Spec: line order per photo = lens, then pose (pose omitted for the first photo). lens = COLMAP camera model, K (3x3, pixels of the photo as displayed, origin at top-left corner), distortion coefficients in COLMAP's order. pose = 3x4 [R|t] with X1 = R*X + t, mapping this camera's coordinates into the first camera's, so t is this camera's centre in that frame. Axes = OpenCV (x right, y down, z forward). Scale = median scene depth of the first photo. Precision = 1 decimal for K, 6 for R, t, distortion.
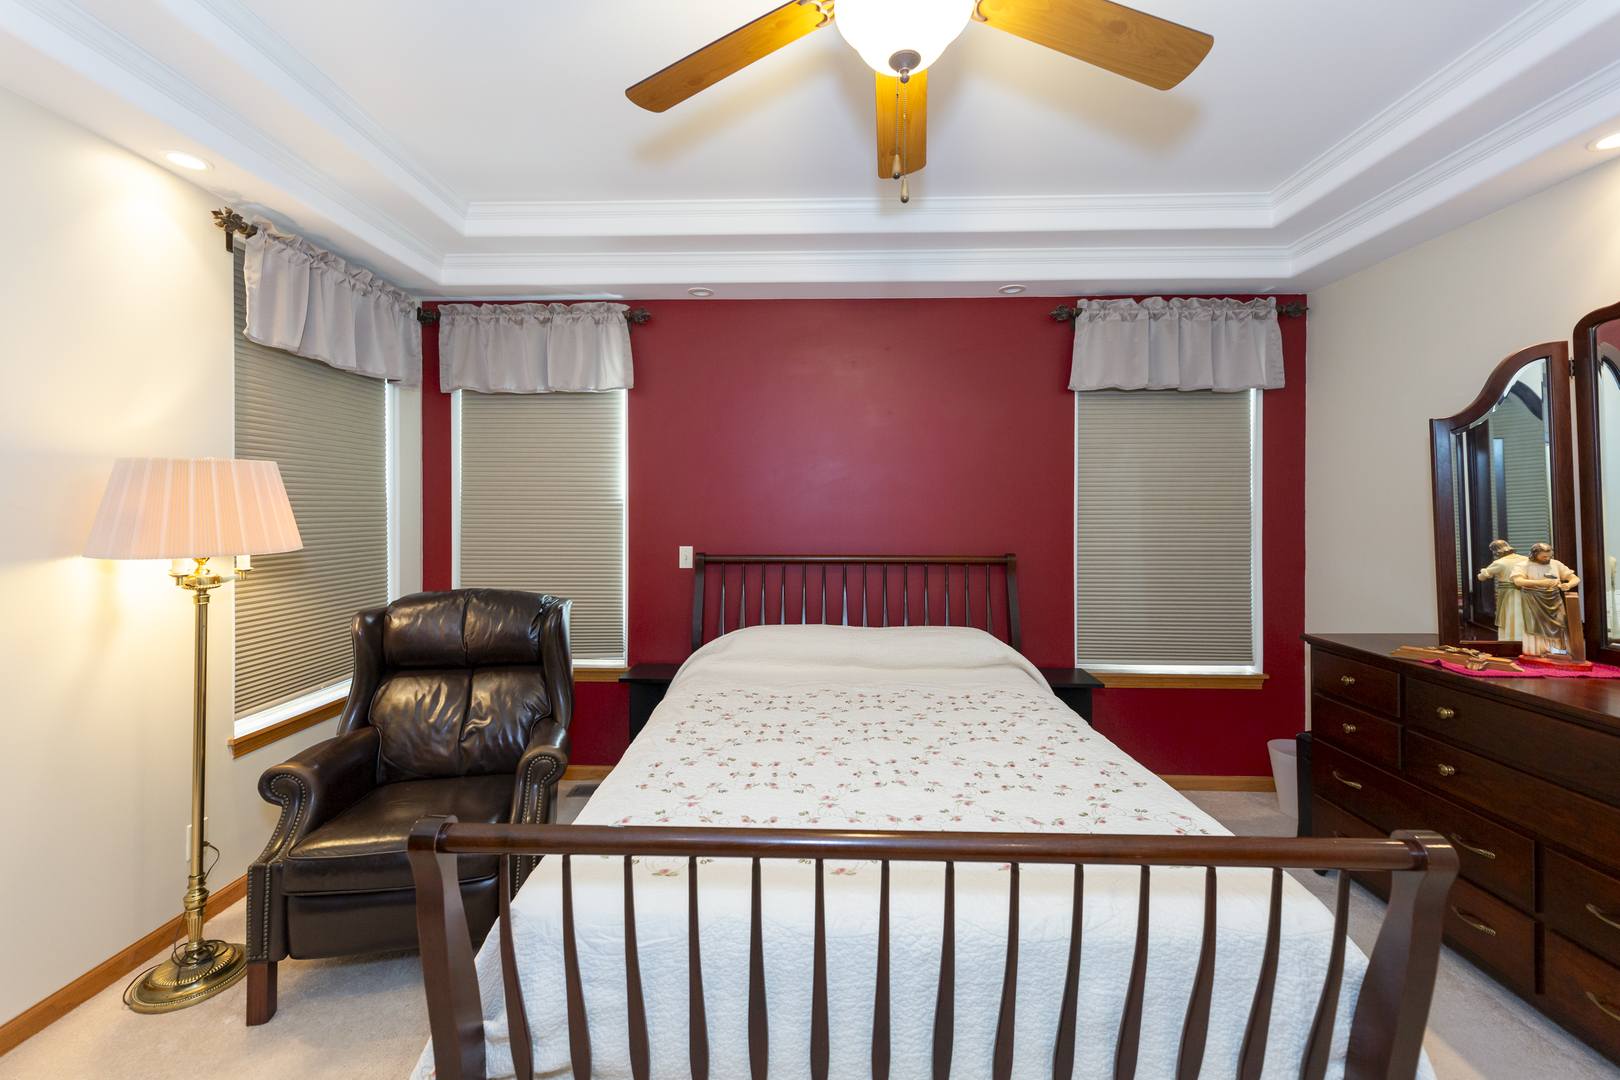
lens RADIAL K [[660.0, 0, 808.9], [0, 660.0, 512.0], [0, 0, 1]] dist [0.004149, 0.000463]
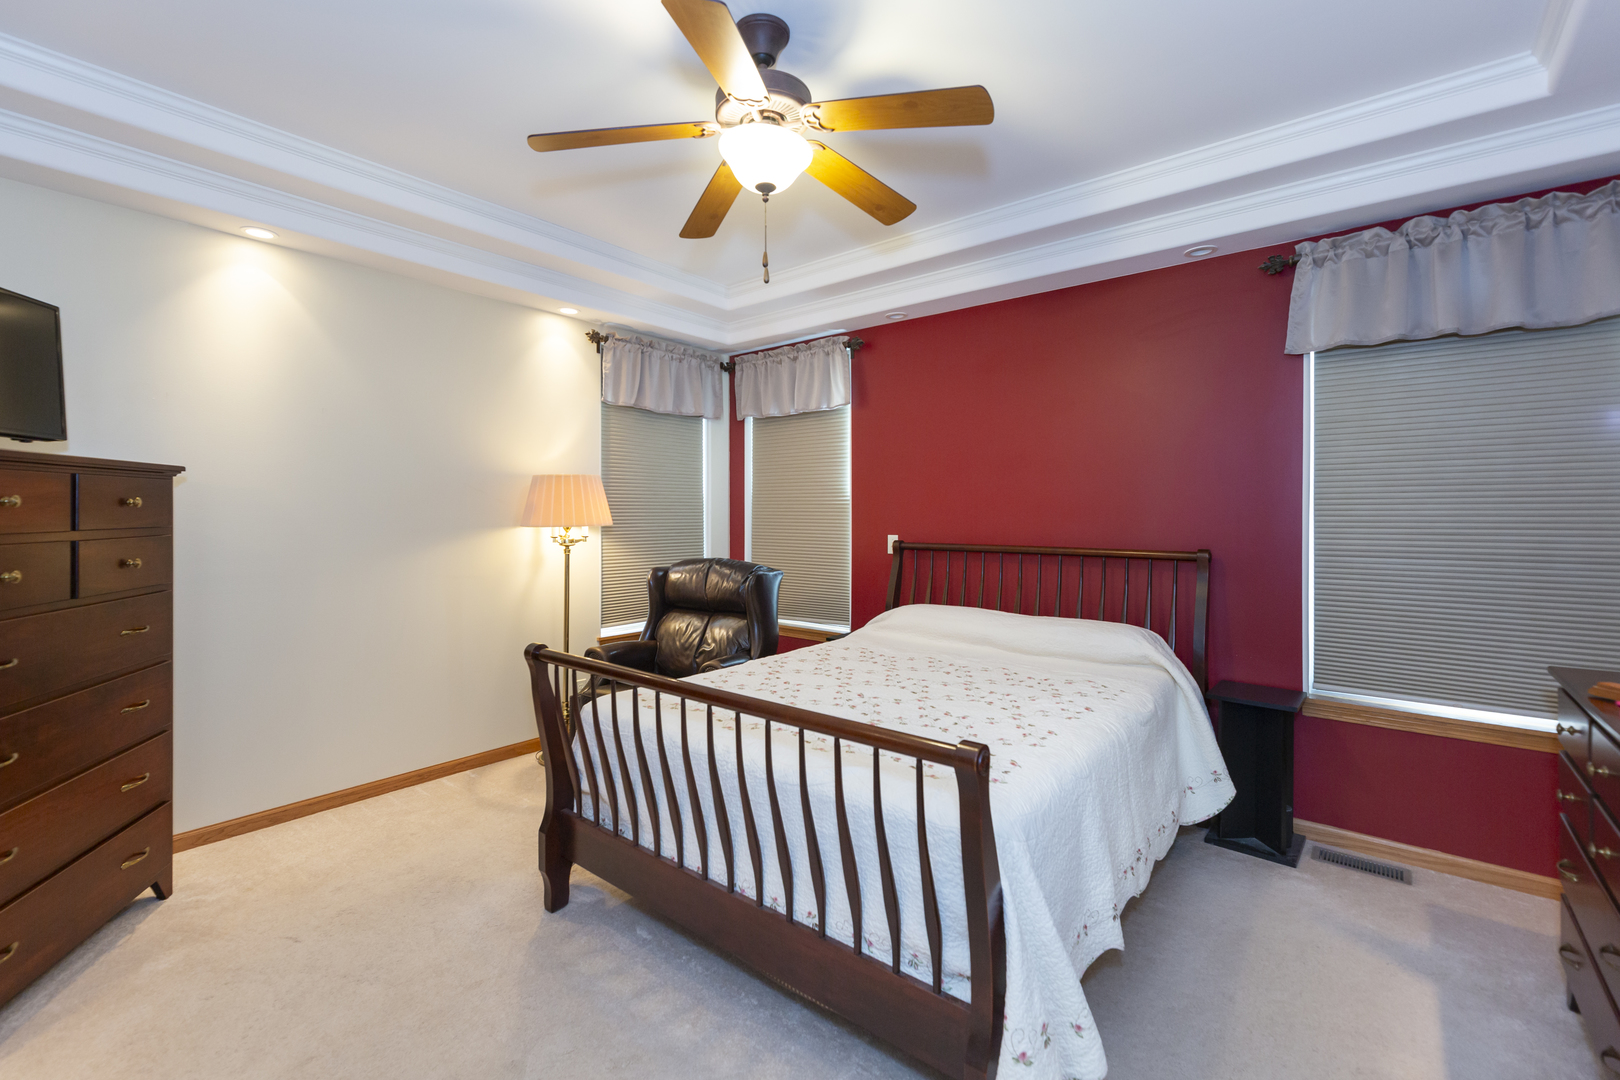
lens RADIAL K [[707.1, 0, 808.9], [0, 707.1, 524.0], [0, 0, 1]] dist [-0.002618, -0.001087]
pose [[0.785105, 0.008052, -0.619311, 0.493277], [-0.002366, 0.999947, 0.010002, 0.021108], [0.619358, -0.006387, 0.785082, -0.073531]]
